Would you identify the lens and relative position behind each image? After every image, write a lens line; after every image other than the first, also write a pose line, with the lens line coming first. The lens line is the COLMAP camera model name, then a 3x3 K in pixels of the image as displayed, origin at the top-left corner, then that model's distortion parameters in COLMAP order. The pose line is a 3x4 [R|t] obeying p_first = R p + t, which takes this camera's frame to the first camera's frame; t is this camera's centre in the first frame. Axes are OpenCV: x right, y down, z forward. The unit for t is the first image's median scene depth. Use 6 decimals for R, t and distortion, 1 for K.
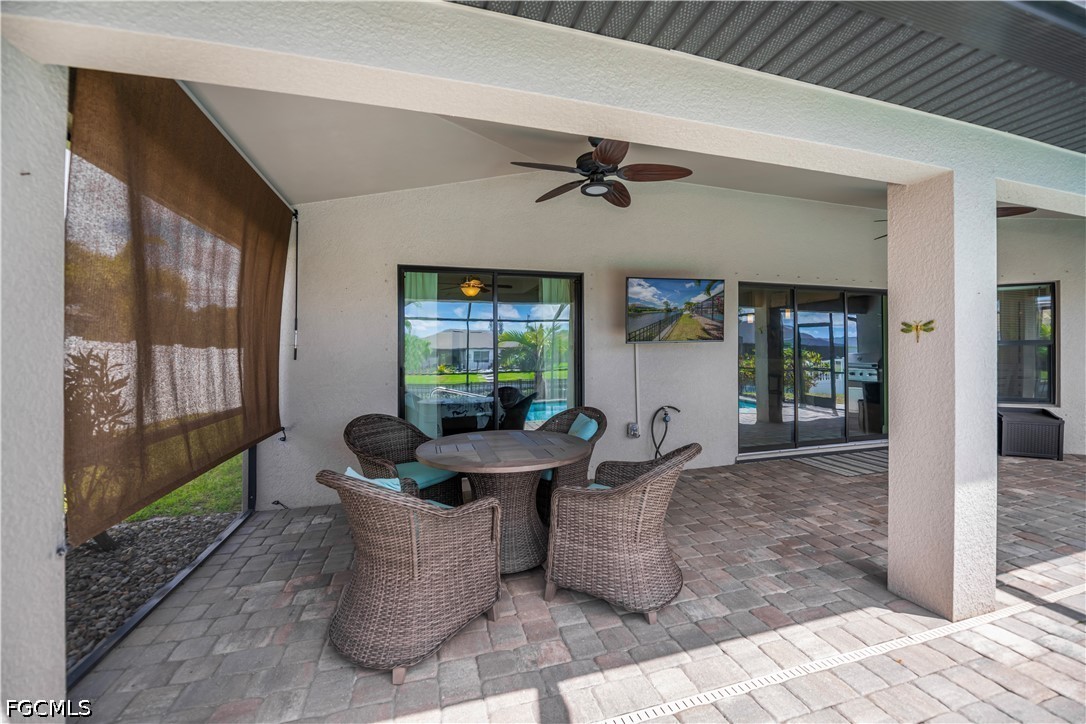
lens RADIAL K [[432.7, 0, 545.9], [0, 432.7, 352.3], [0, 0, 1]] dist [-0.020259, 0.000066]
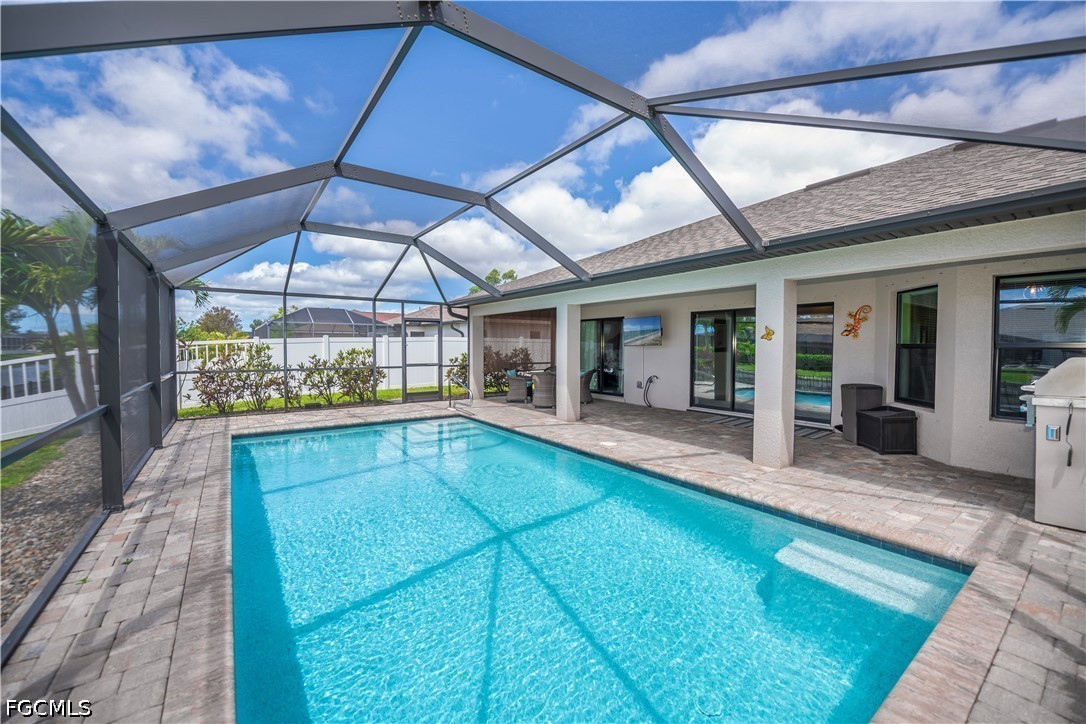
lens RADIAL K [[432.7, 0, 545.9], [0, 432.7, 352.3], [0, 0, 1]] dist [-0.020259, 0.000066]
pose [[0.341640, 0.011782, -0.939757, 2.154918], [-0.010687, 0.999905, 0.008651, -0.004984], [0.939770, 0.007088, 0.341734, -0.255085]]
